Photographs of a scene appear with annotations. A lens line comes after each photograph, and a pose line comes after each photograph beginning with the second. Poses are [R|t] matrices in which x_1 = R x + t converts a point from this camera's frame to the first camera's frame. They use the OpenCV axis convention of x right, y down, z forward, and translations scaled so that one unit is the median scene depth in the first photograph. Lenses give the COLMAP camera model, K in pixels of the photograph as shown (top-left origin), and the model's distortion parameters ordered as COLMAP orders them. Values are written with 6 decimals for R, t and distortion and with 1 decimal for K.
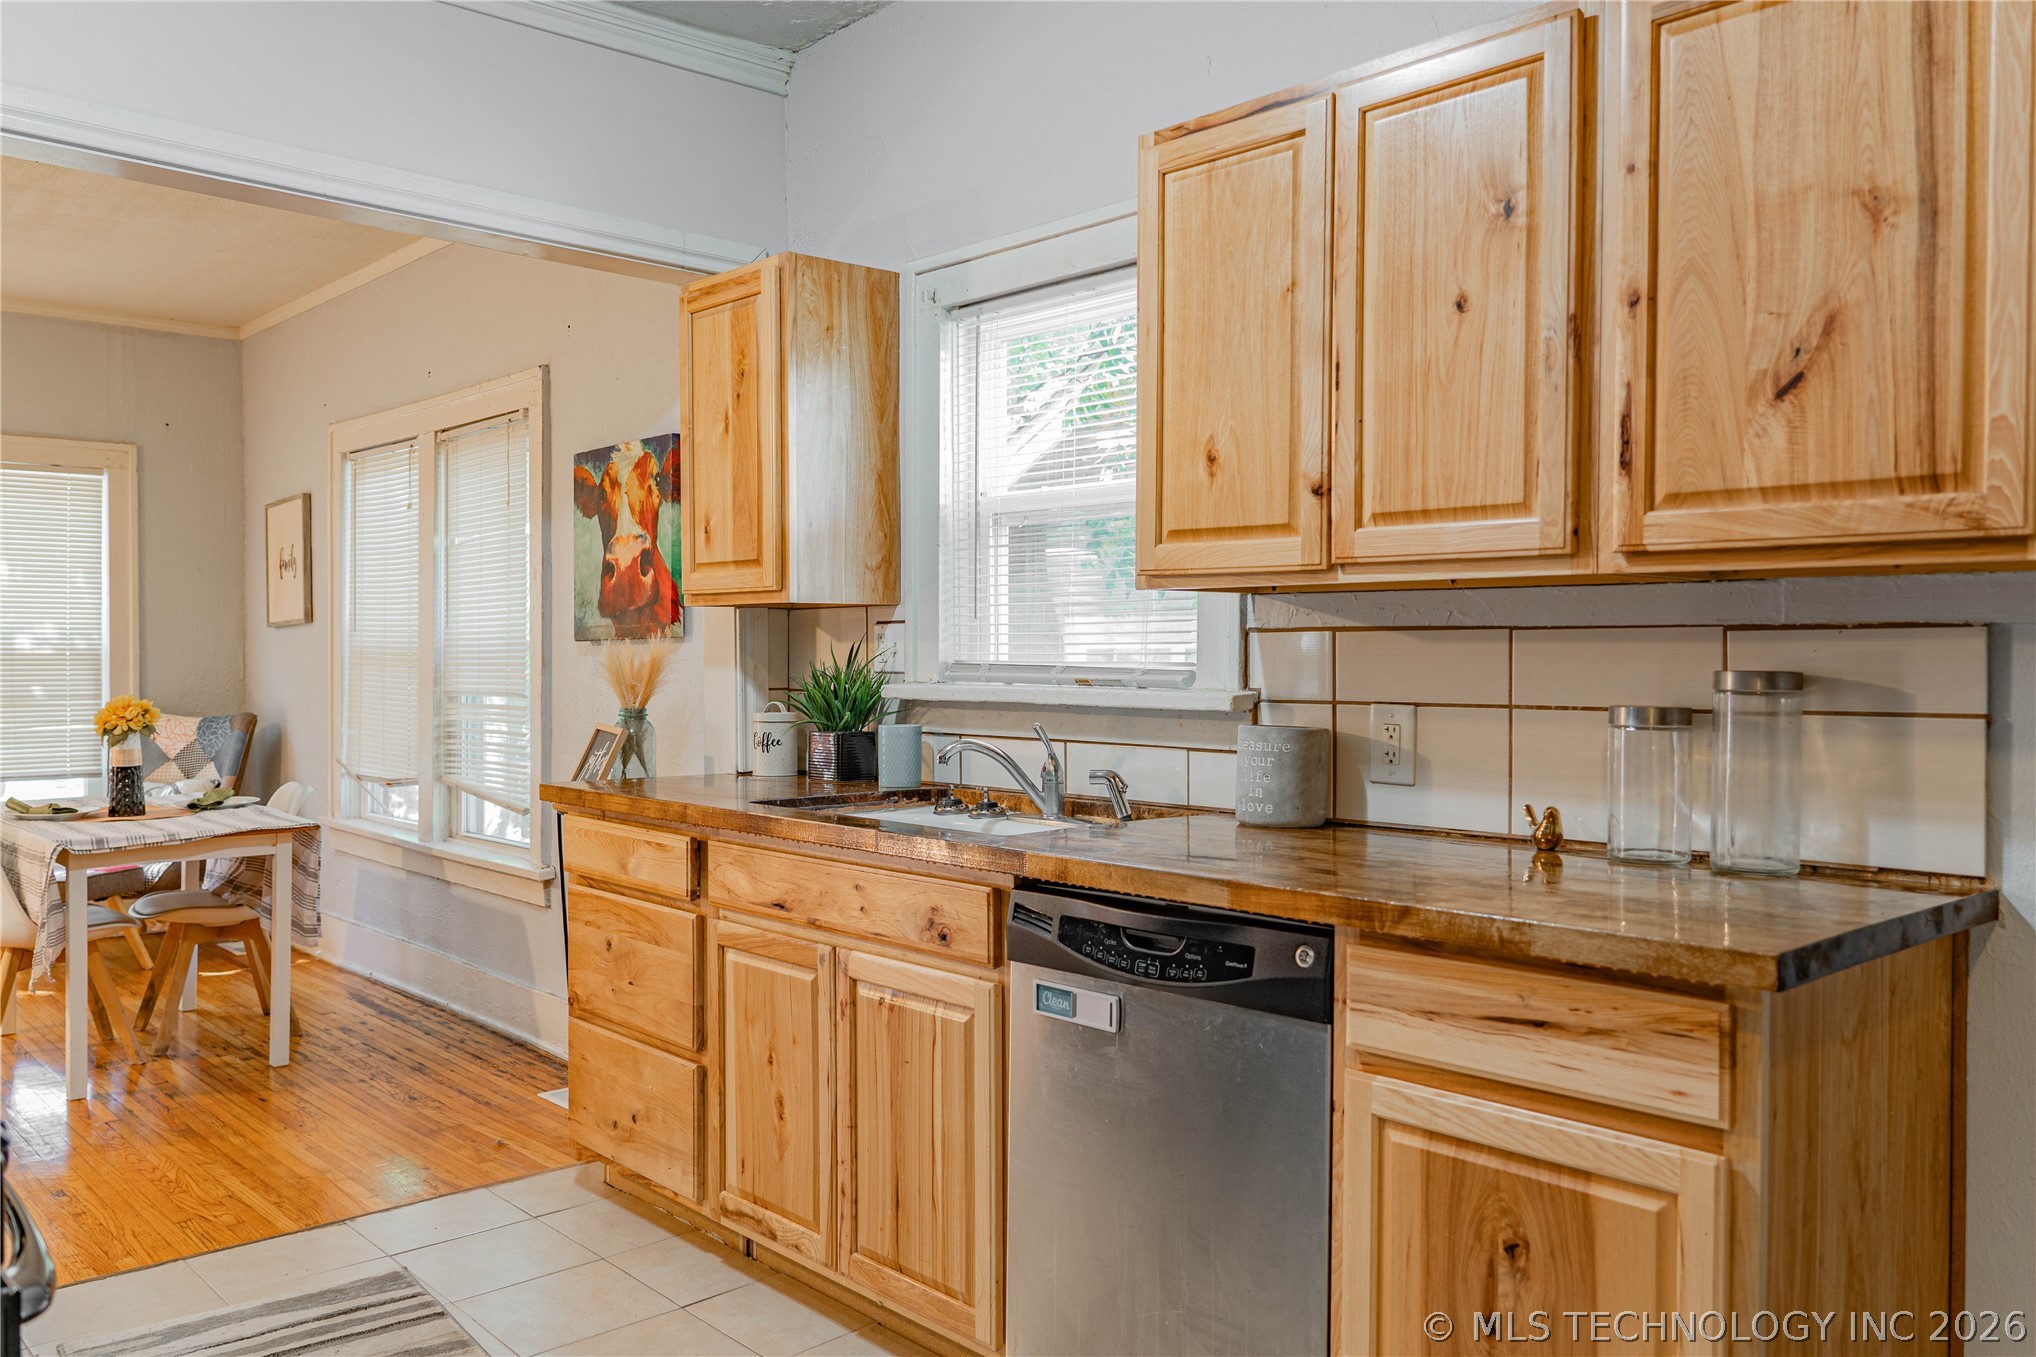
lens RADIAL K [[1582.1, 0, 1018.0], [0, 1582.1, 678.5], [0, 0, 1]] dist [0.008929, 0.010300]
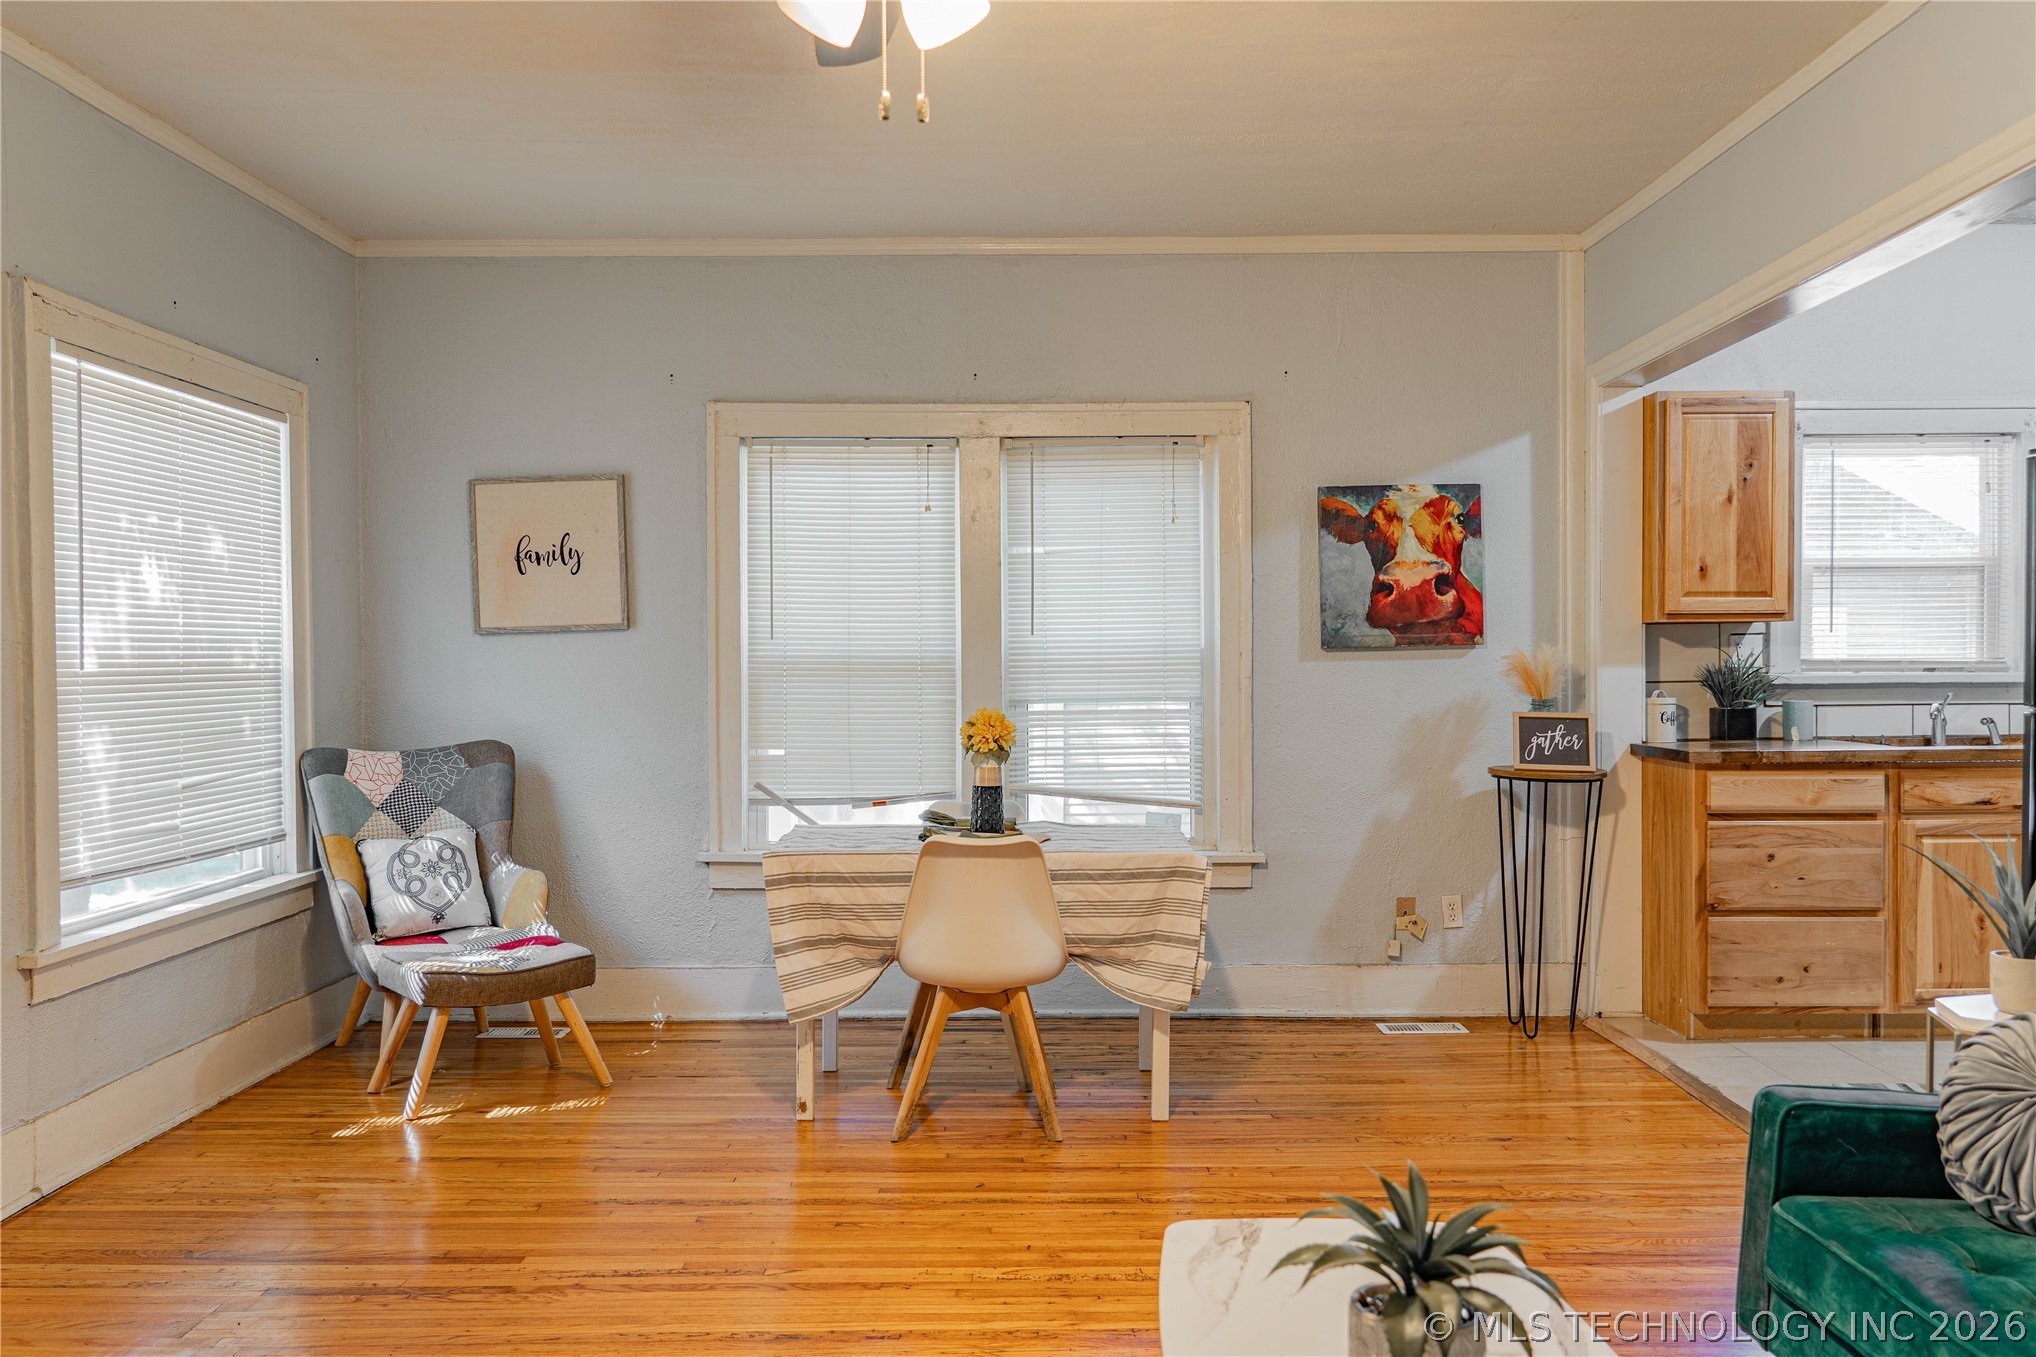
lens RADIAL K [[1590.6, 0, 1035.0], [0, 1590.6, 678.8], [0, 0, 1]] dist [0.000588, -0.003999]
pose [[0.667824, -0.017112, 0.744122, -1.689043], [0.020686, 0.999776, 0.004426, -0.014146], [-0.744031, 0.012437, 0.668029, 0.499664]]
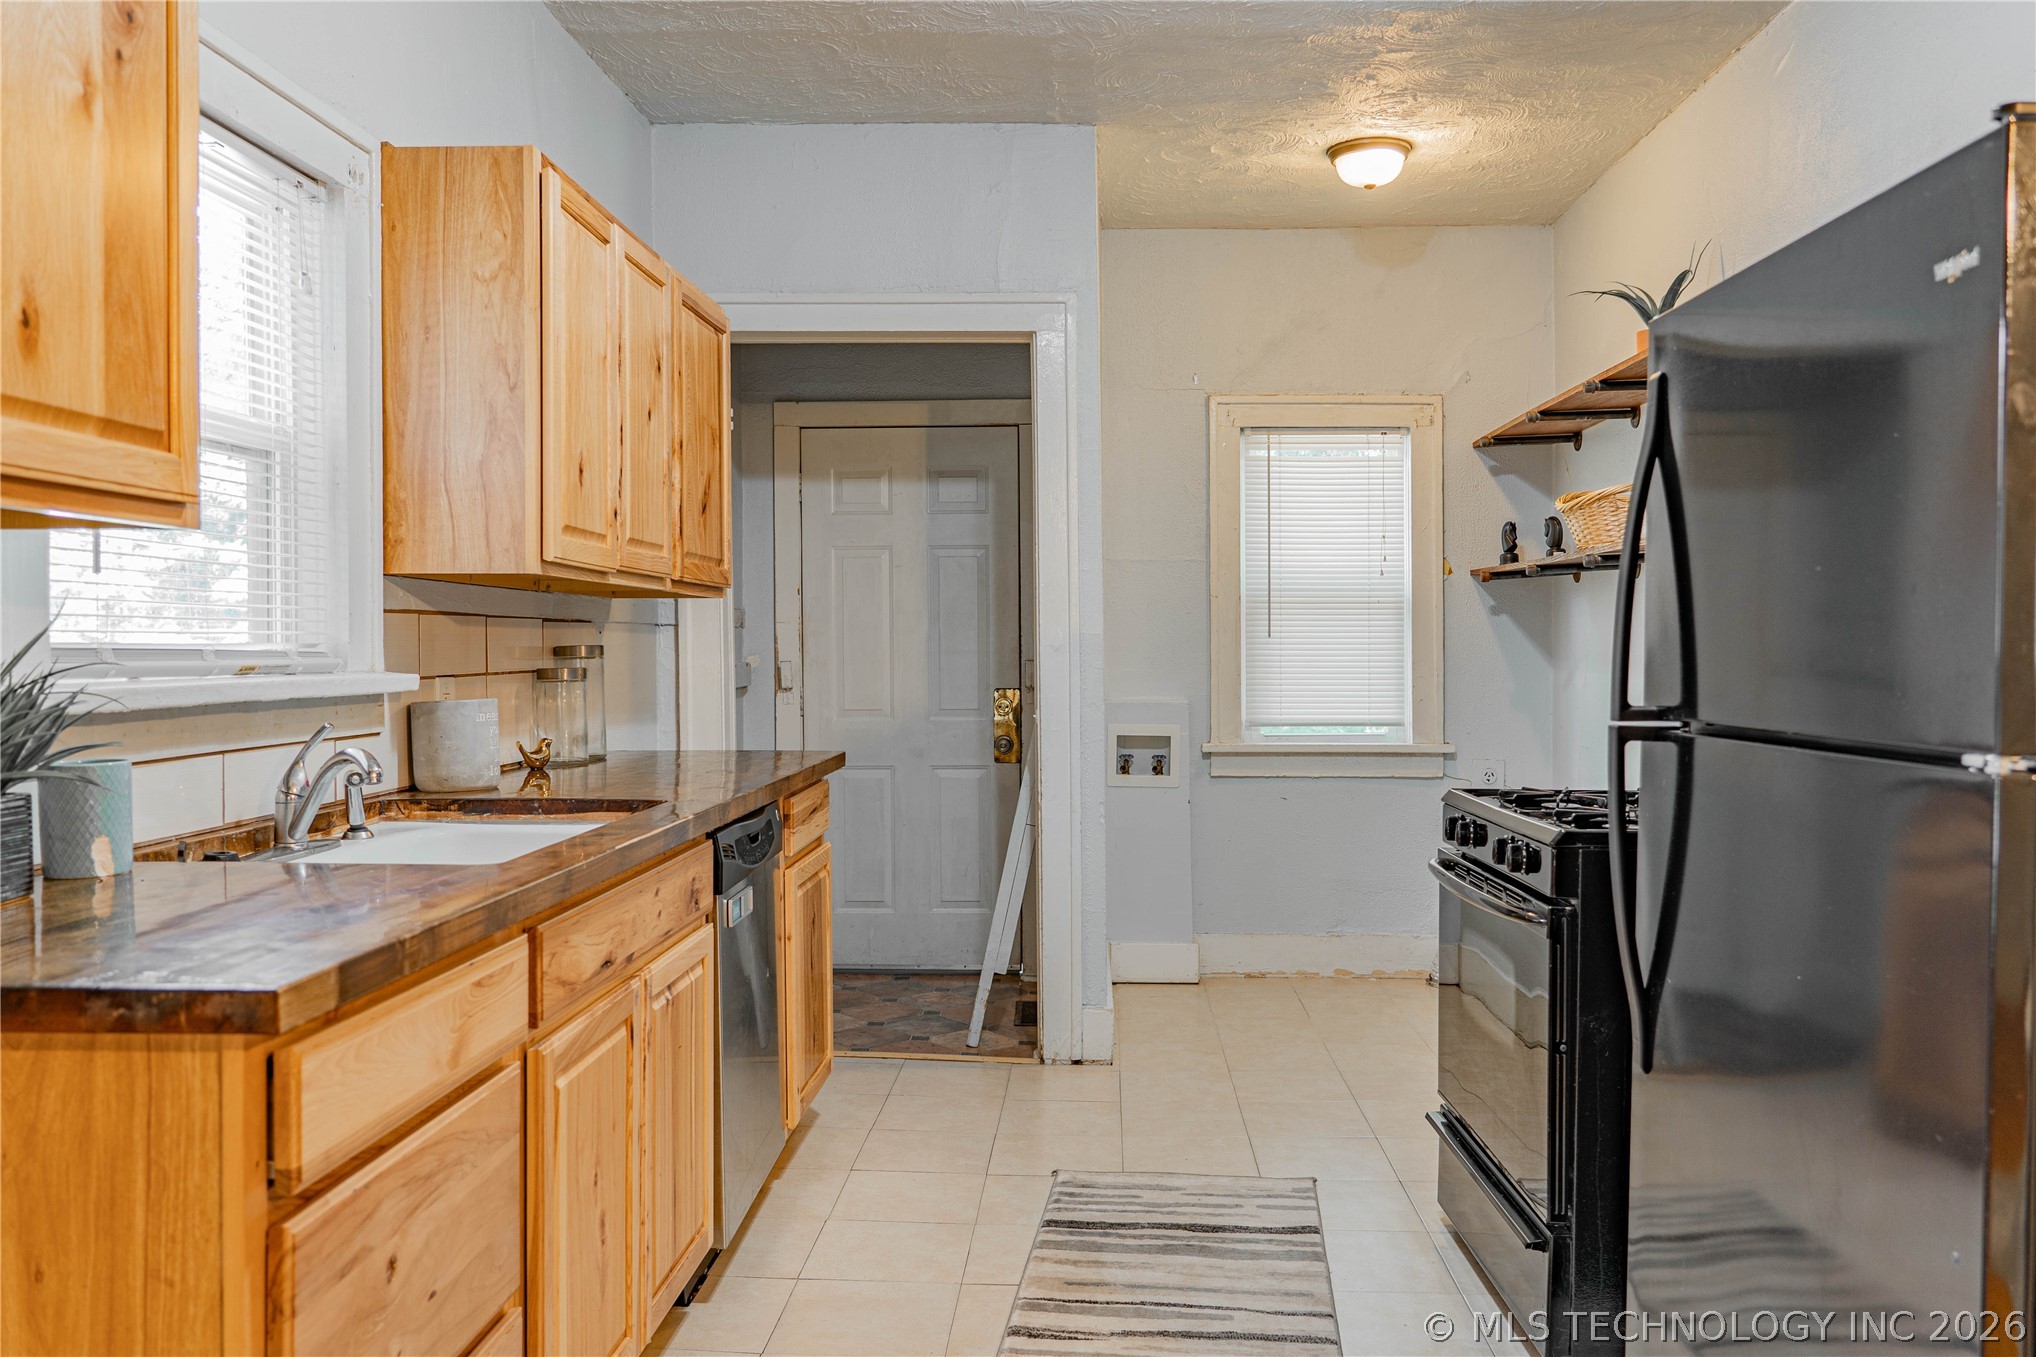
lens RADIAL K [[1563.8, 0, 1033.3], [0, 1563.8, 678.3], [0, 0, 1]] dist [0.006381, -0.000220]
pose [[-0.718388, -0.019550, 0.695368, -0.665597], [0.007812, 0.999315, 0.036166, -0.015908], [-0.695599, 0.031413, -0.717743, 1.127005]]
